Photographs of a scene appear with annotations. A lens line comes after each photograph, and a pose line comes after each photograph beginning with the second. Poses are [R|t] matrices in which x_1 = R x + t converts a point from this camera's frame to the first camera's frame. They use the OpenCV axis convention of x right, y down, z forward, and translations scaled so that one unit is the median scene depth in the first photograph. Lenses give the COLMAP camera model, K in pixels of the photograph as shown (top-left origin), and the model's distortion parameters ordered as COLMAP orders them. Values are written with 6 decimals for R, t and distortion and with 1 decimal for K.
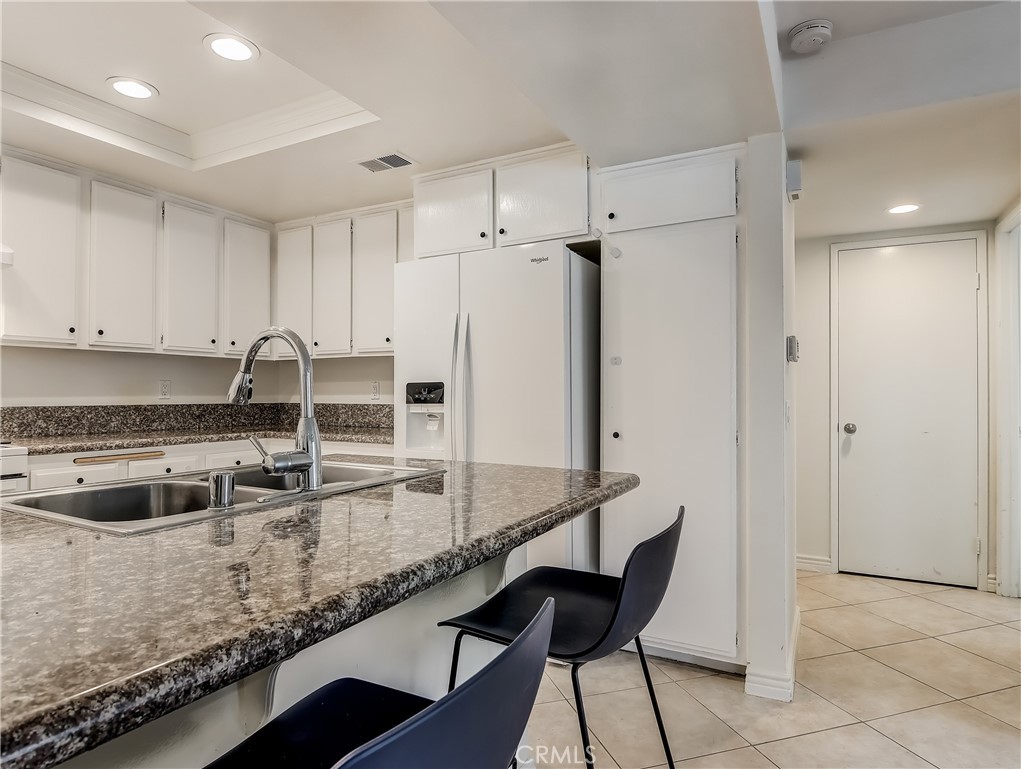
lens RADIAL K [[587.1, 0, 533.1], [0, 587.1, 383.9], [0, 0, 1]] dist [-0.002656, -0.011681]
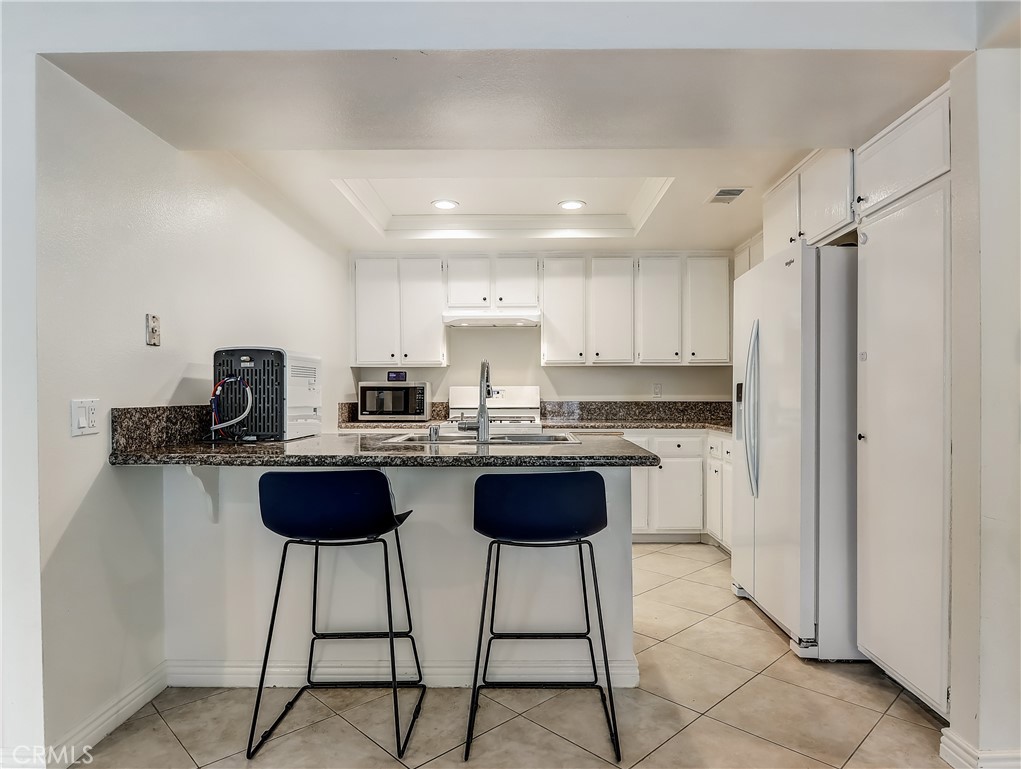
lens RADIAL K [[639.8, 0, 546.5], [0, 639.8, 393.8], [0, 0, 1]] dist [-0.008969, -0.002224]
pose [[0.465108, -0.001460, -0.885253, 0.767603], [0.015027, 0.999868, 0.006247, 0.005294], [0.885126, -0.016208, 0.465068, 0.090008]]
